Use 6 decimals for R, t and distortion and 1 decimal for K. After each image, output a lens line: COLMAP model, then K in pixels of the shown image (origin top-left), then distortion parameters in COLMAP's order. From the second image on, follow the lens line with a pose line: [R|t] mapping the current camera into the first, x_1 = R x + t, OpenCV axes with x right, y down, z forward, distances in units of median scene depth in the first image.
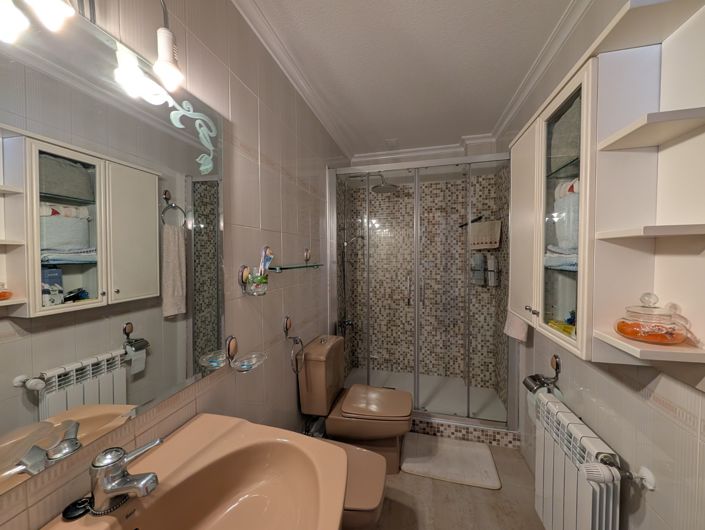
lens RADIAL K [[270.9, 0, 352.2], [0, 270.9, 263.1], [0, 0, 1]] dist [-0.000830, 0.000107]
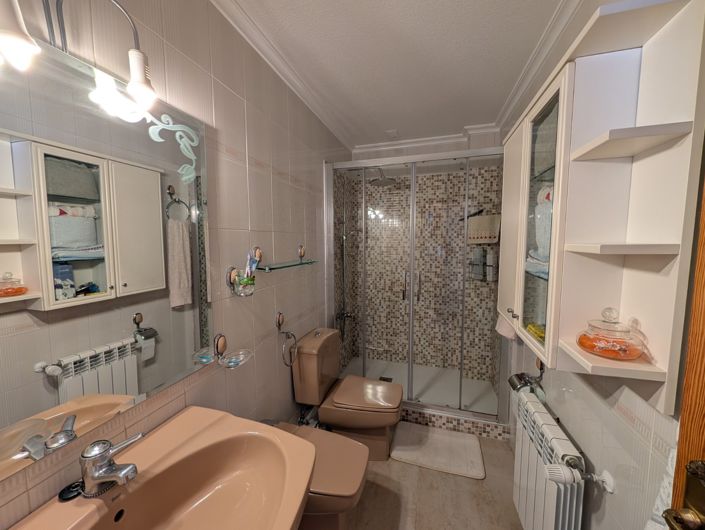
lens RADIAL K [[270.9, 0, 351.6], [0, 270.9, 263.3], [0, 0, 1]] dist [-0.000830, 0.000107]
pose [[0.998963, 0.006280, -0.045083, 0.090258], [-0.003894, 0.998597, 0.052809, -0.051856], [0.045352, -0.052579, 0.997586, -0.019110]]
